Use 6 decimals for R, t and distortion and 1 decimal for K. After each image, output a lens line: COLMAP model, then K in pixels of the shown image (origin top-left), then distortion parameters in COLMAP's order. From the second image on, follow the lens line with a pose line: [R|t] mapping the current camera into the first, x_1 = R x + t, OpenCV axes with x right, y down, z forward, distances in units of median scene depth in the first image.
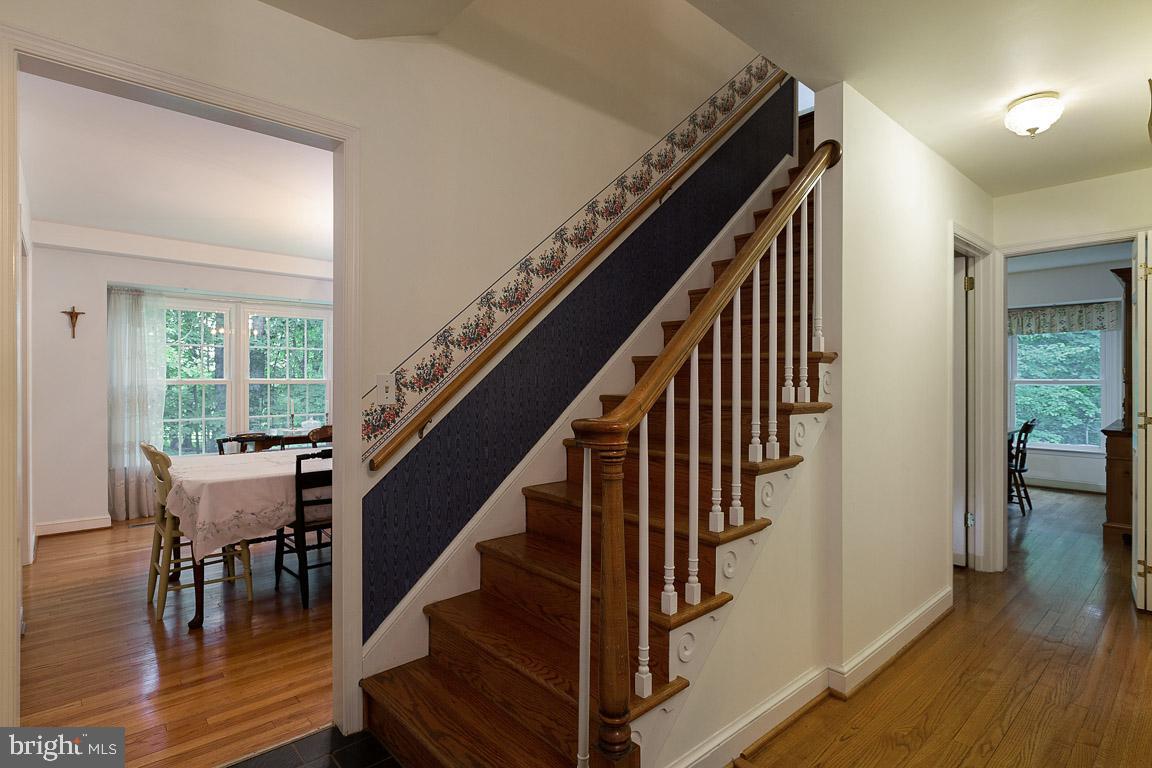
lens RADIAL K [[572.3, 0, 578.1], [0, 572.3, 386.8], [0, 0, 1]] dist [-0.001371, -0.000272]
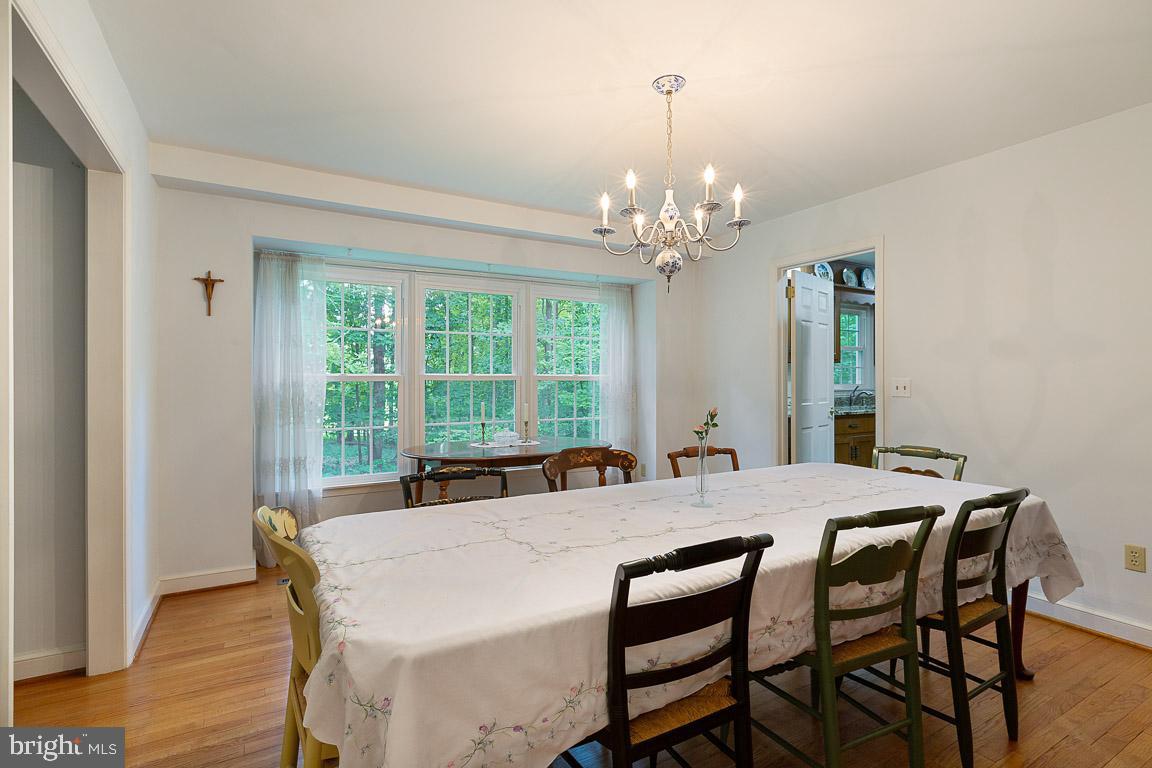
lens RADIAL K [[555.5, 0, 574.3], [0, 555.5, 380.3], [0, 0, 1]] dist [-0.003077, -0.000058]
pose [[0.976956, -0.005456, -0.213371, -0.268072], [0.003390, 0.999944, -0.010048, 0.002983], [0.213414, 0.009093, 0.976920, 0.388193]]
